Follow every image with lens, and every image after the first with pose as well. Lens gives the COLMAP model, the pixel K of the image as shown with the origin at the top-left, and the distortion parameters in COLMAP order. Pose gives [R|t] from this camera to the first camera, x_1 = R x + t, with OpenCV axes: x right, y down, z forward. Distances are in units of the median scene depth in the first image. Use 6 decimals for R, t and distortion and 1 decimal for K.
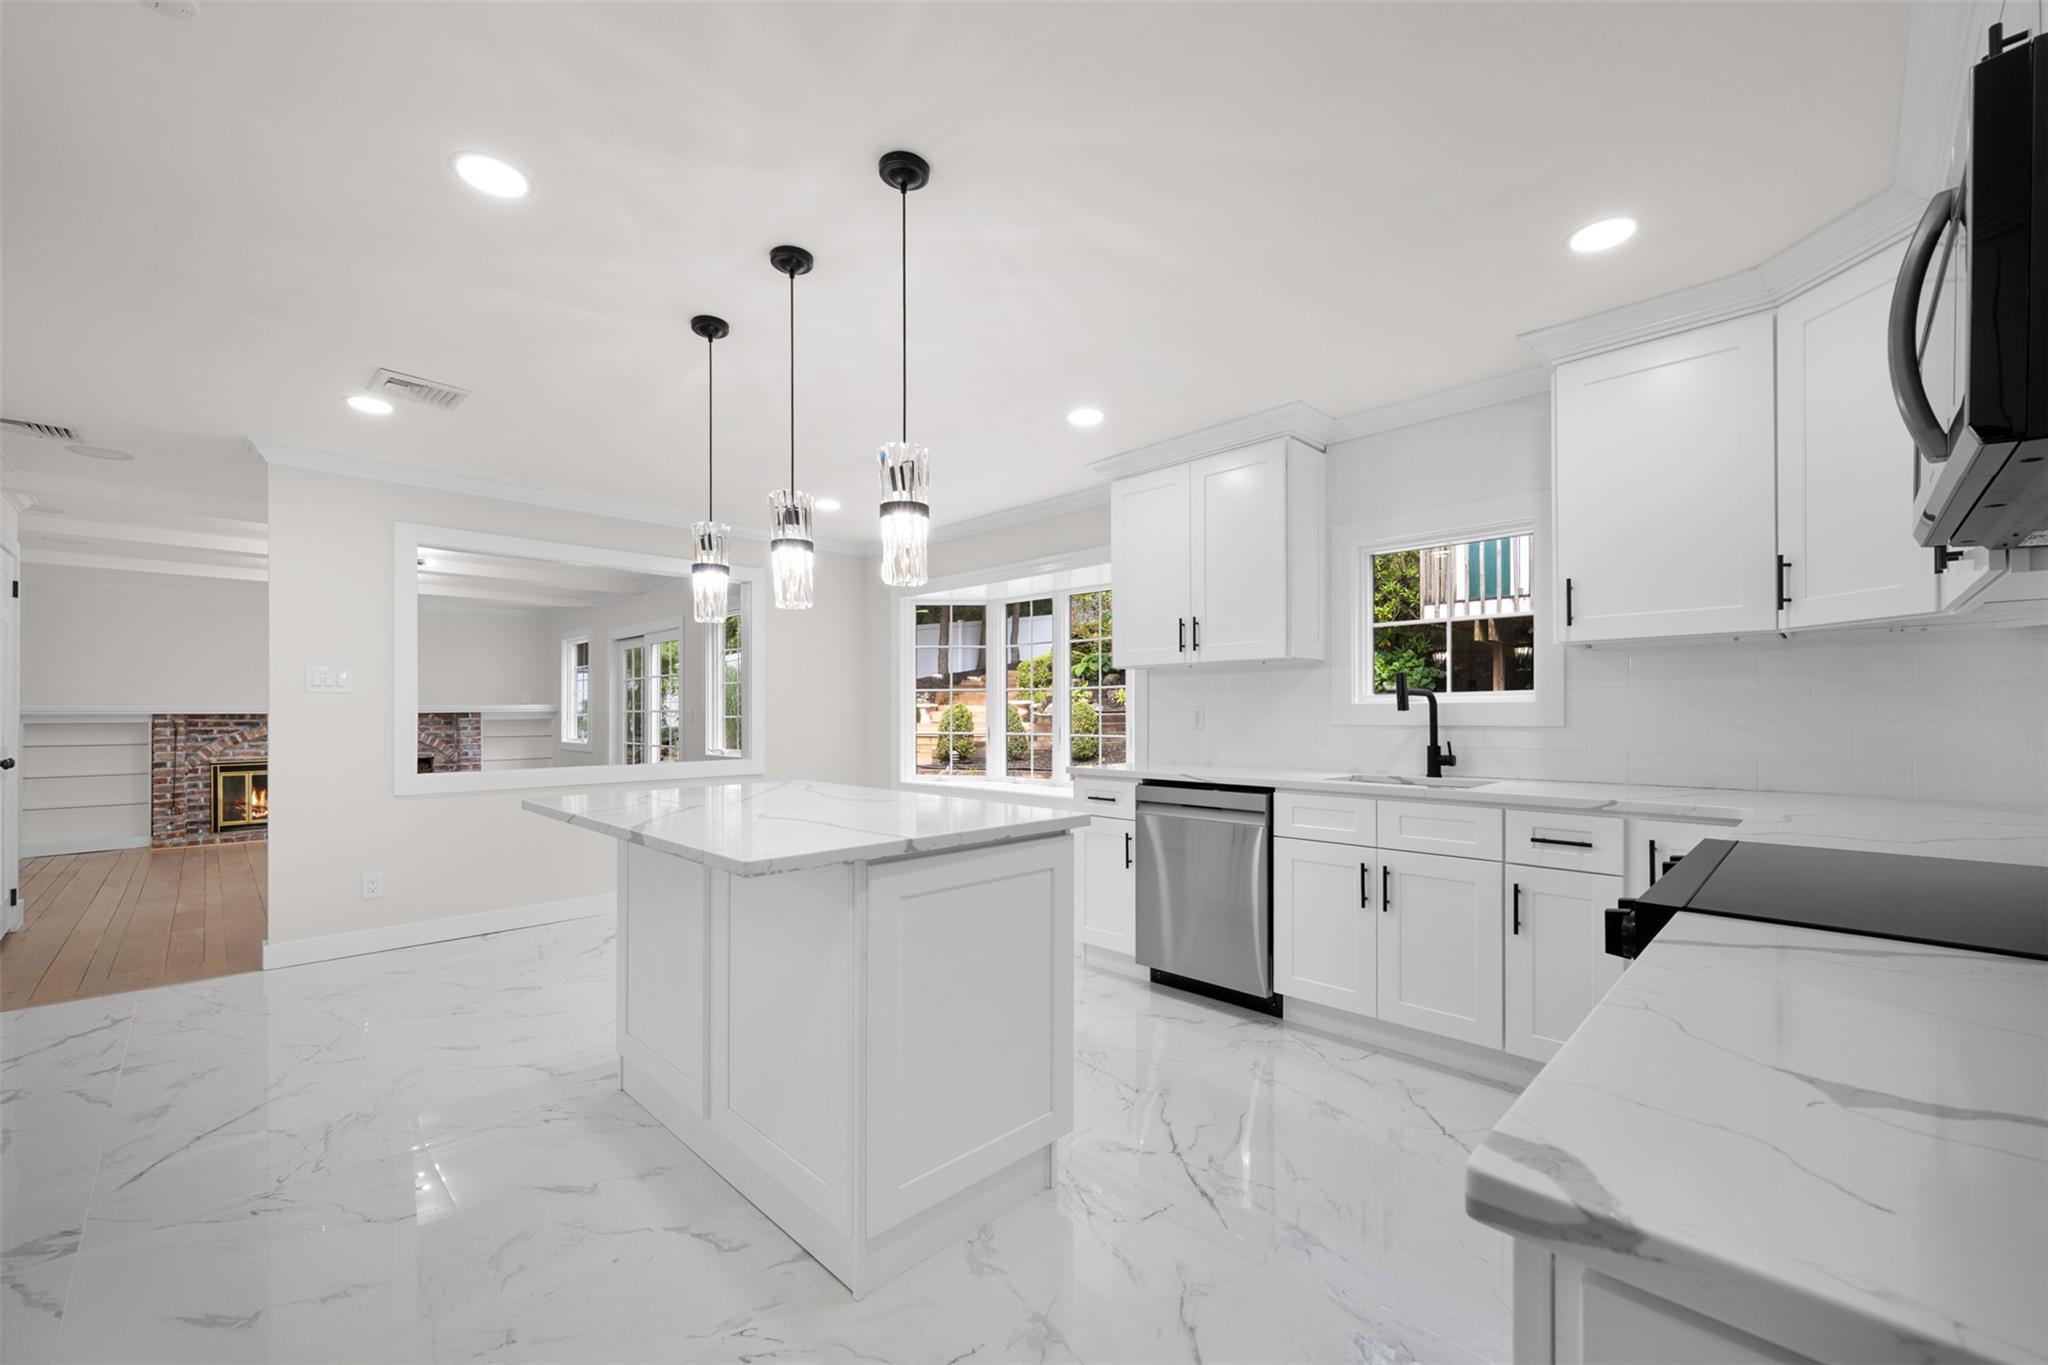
lens RADIAL K [[815.7, 0, 1032.3], [0, 815.7, 708.8], [0, 0, 1]] dist [0.001202, -0.000991]
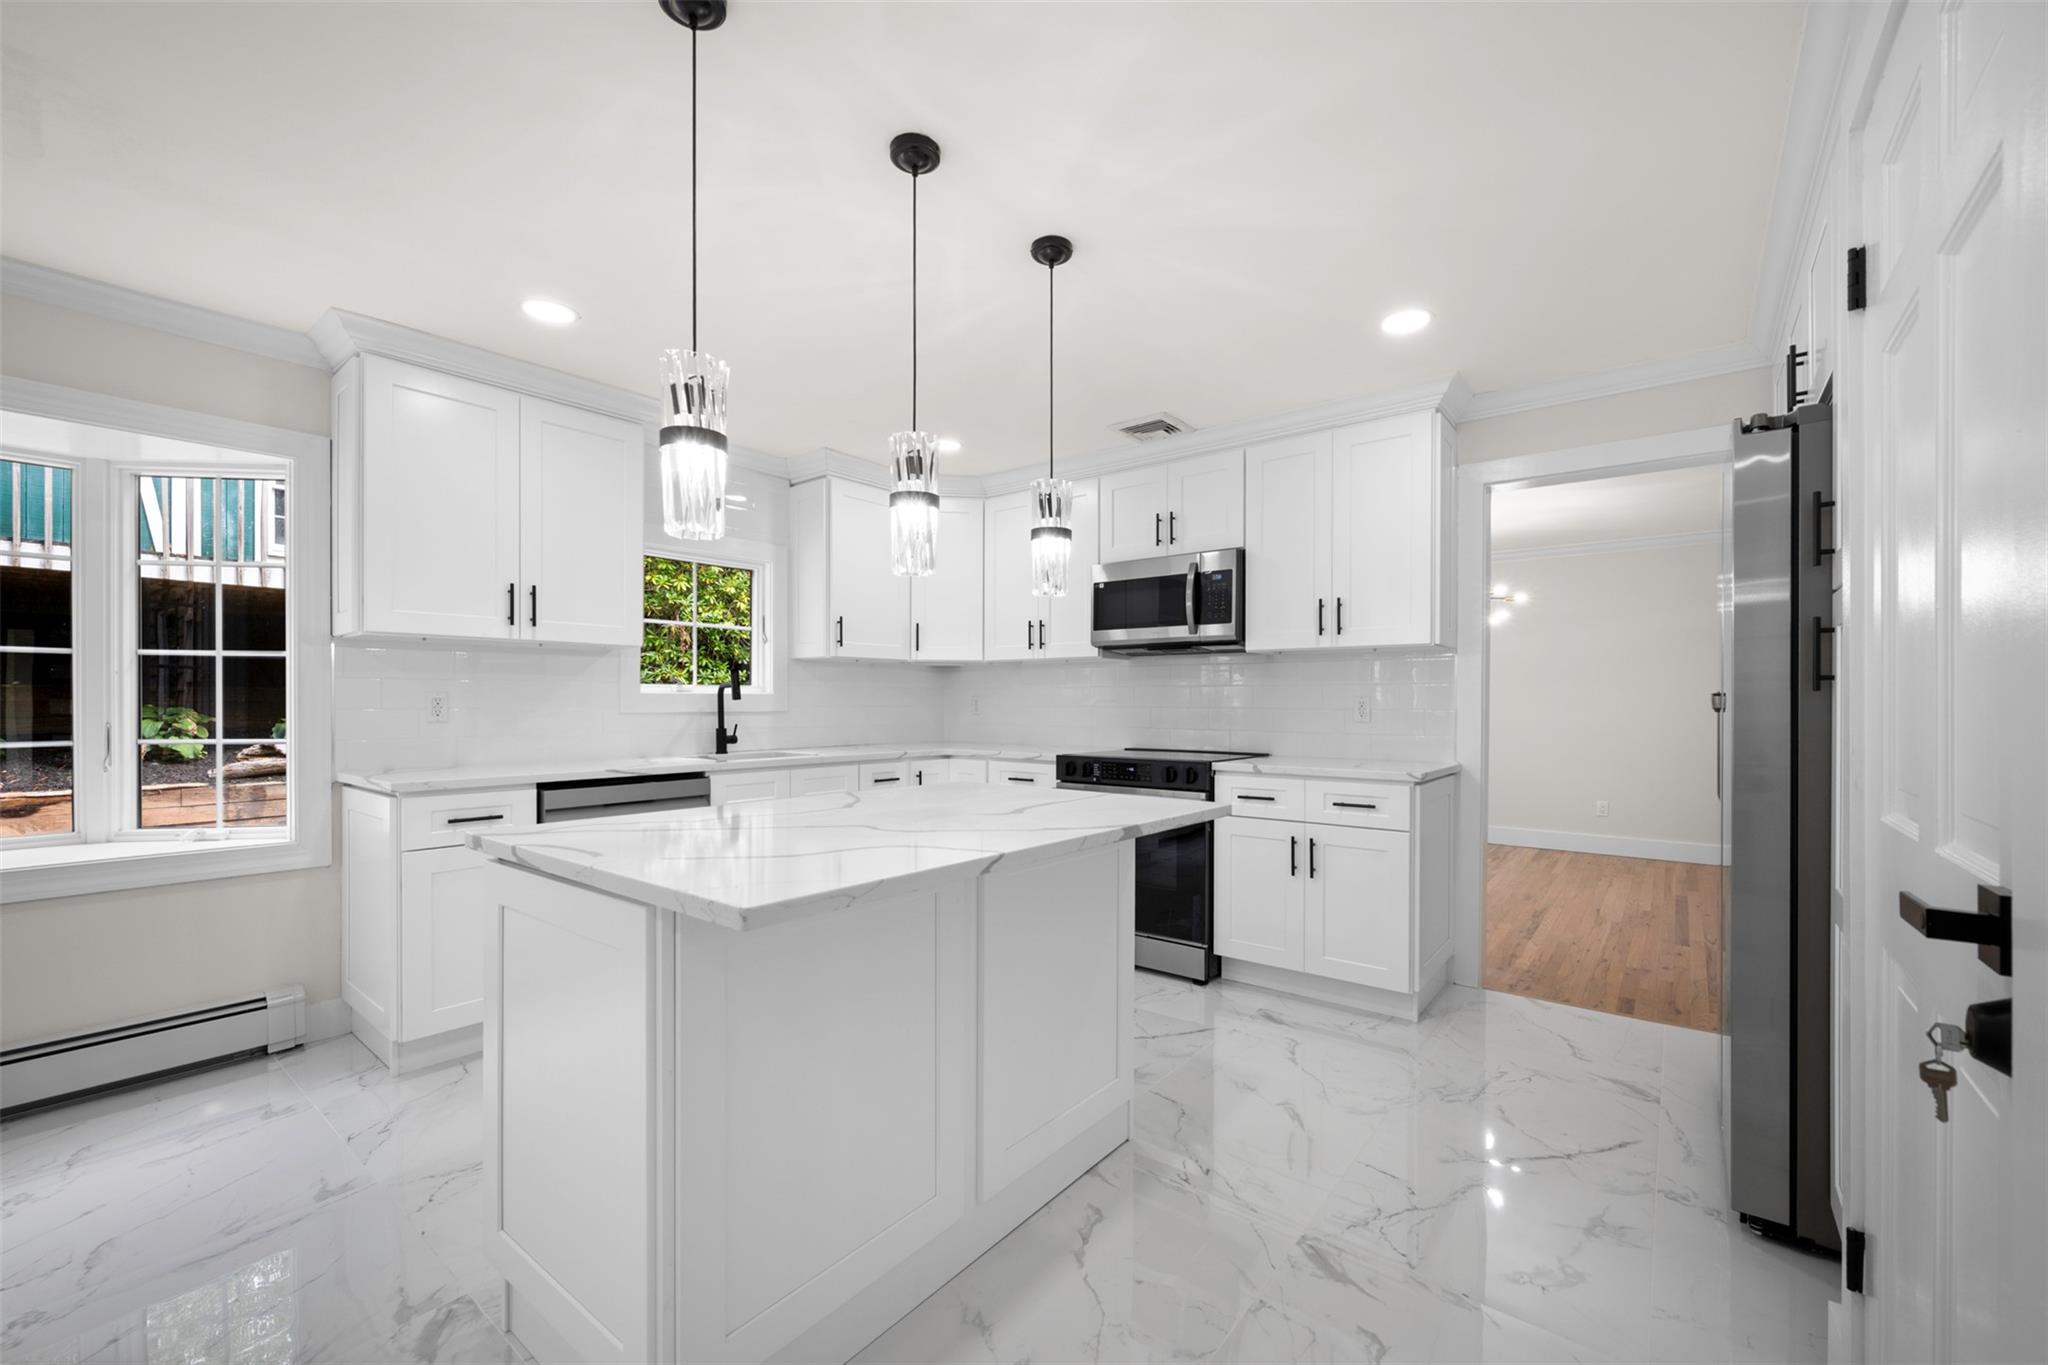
lens RADIAL K [[815.7, 0, 1022.9], [0, 815.7, 707.5], [0, 0, 1]] dist [0.001202, -0.000991]
pose [[-0.100658, -0.005476, 0.994906, -0.325381], [-0.007318, 0.999962, 0.004764, 0.001832], [-0.994894, -0.006801, -0.100694, 0.279923]]
